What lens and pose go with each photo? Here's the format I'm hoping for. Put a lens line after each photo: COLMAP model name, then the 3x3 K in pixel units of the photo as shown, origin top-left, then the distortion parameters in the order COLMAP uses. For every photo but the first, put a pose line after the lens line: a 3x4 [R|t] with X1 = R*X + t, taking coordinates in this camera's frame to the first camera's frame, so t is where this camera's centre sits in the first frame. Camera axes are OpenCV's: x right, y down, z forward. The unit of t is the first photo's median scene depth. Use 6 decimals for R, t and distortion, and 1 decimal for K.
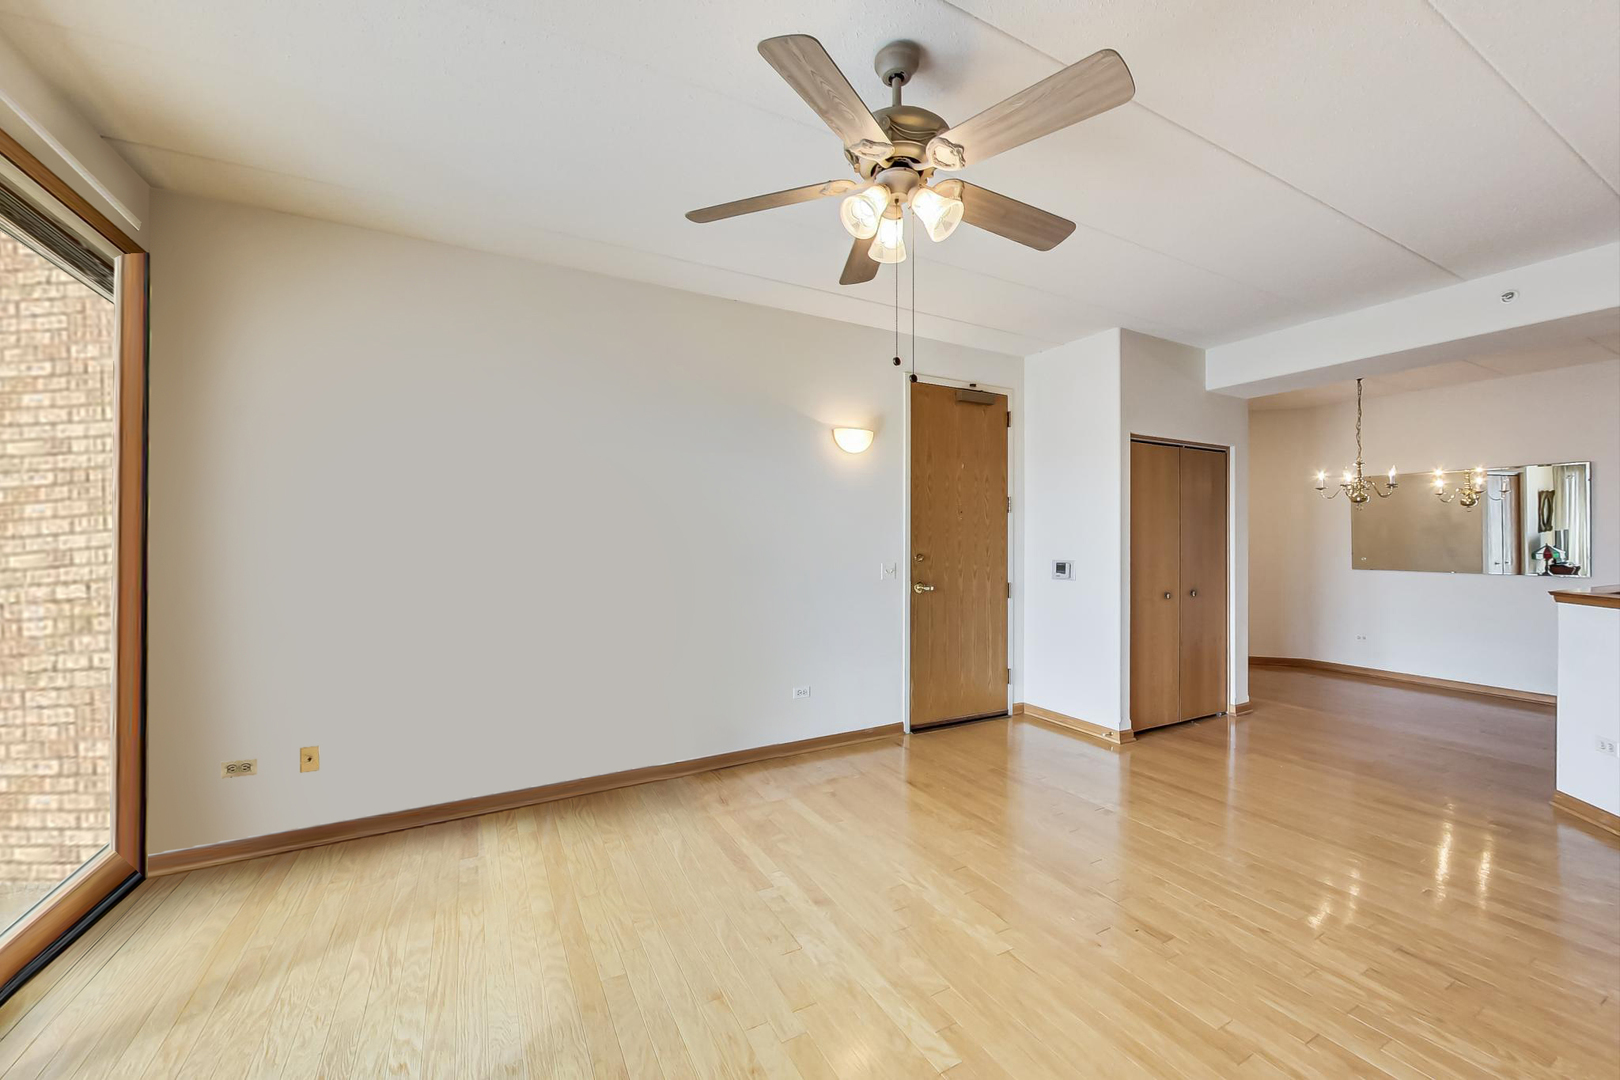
lens RADIAL K [[617.0, 0, 810.0], [0, 617.0, 540.0], [0, 0, 1]] dist [-0.001156, -0.000251]
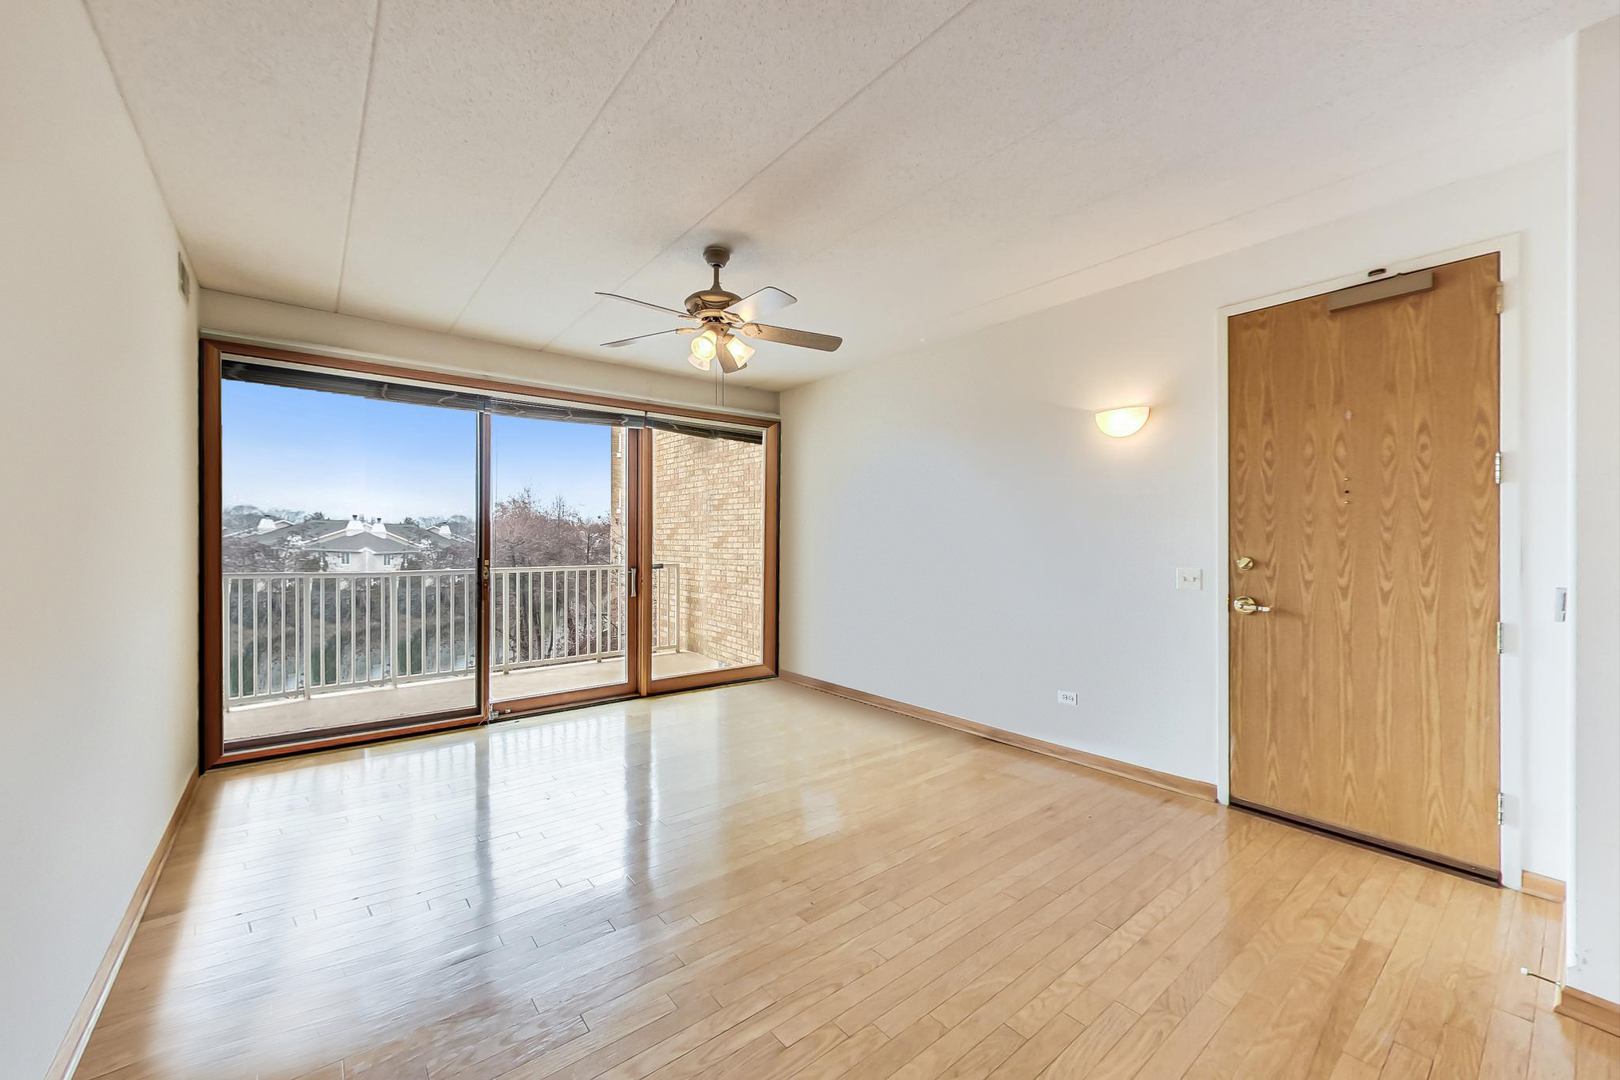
lens RADIAL K [[596.9, 0, 810.0], [0, 596.9, 540.0], [0, 0, 1]] dist [-0.000122, 0.015030]
pose [[0.193397, -0.019703, -0.980923, 0.763888], [0.017997, 0.999701, -0.016532, 0.002539], [0.980956, -0.014456, 0.193694, 0.382657]]
